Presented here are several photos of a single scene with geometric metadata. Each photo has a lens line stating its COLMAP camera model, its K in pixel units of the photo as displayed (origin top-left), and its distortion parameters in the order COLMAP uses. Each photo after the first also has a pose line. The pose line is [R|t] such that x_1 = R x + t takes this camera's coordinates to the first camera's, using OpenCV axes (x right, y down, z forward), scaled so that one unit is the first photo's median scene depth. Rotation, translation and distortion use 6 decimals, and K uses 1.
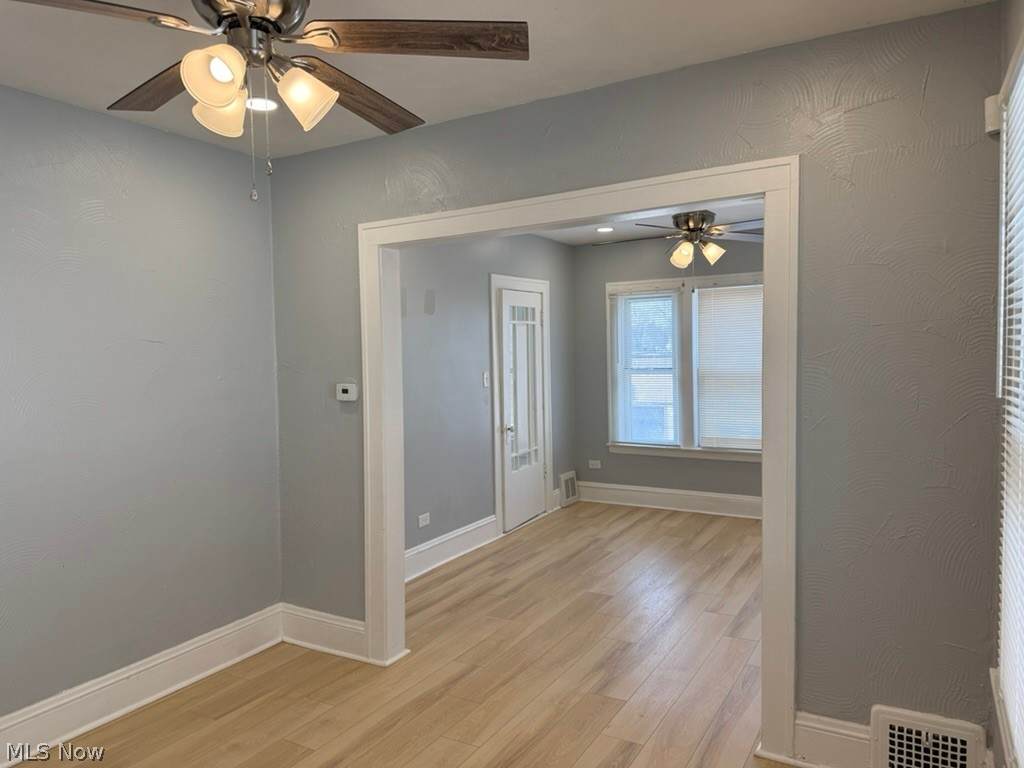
lens RADIAL K [[704.6, 0, 510.2], [0, 704.6, 390.3], [0, 0, 1]] dist [0.183756, -0.145475]
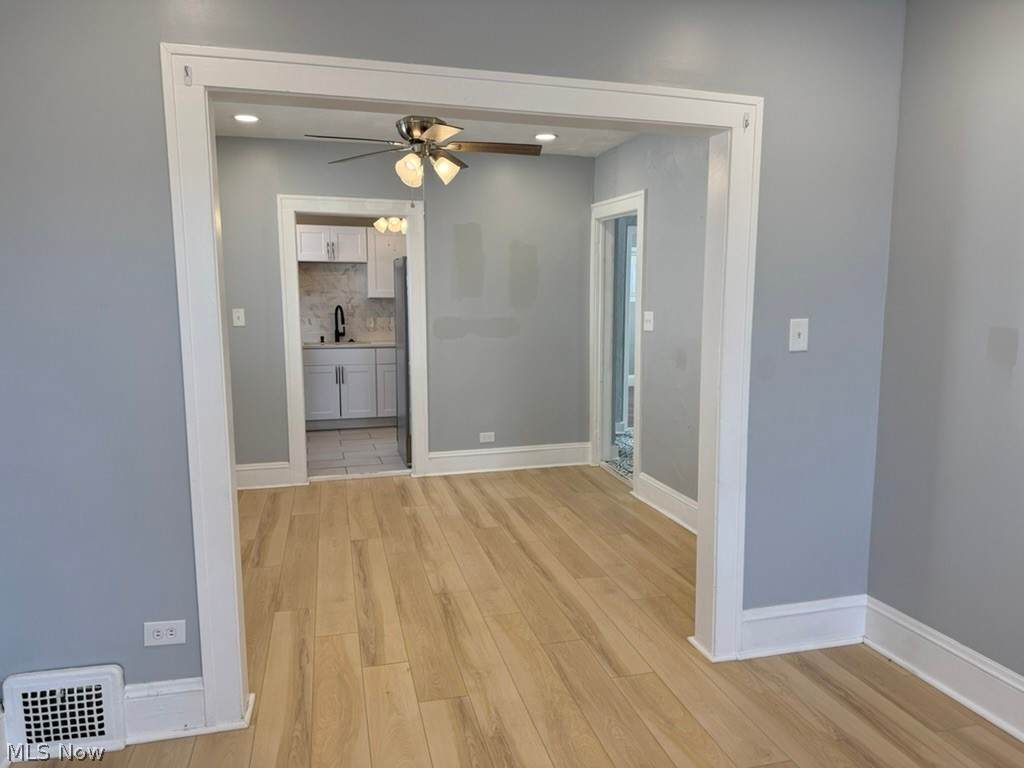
lens RADIAL K [[704.6, 0, 510.2], [0, 704.6, 390.3], [0, 0, 1]] dist [0.183756, -0.145475]
pose [[-0.700095, 0.116616, -0.704463, 0.401464], [-0.014123, 0.984119, 0.176945, -0.044839], [0.713910, 0.133828, -0.687330, 1.018548]]
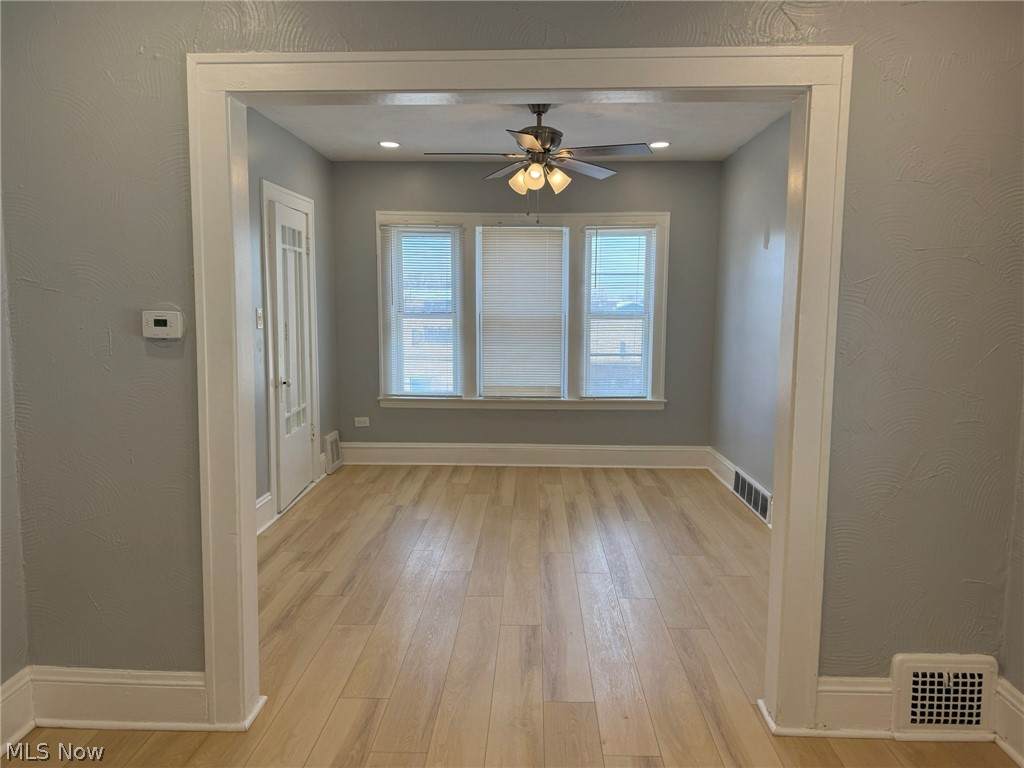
lens RADIAL K [[713.4, 0, 497.0], [0, 713.4, 377.2], [0, 0, 1]] dist [0.178129, -0.157976]
pose [[0.884940, -0.019558, 0.465294, -0.203360], [-0.001527, 0.998990, 0.044897, 0.014669], [-0.465702, -0.040442, 0.884017, 0.209823]]
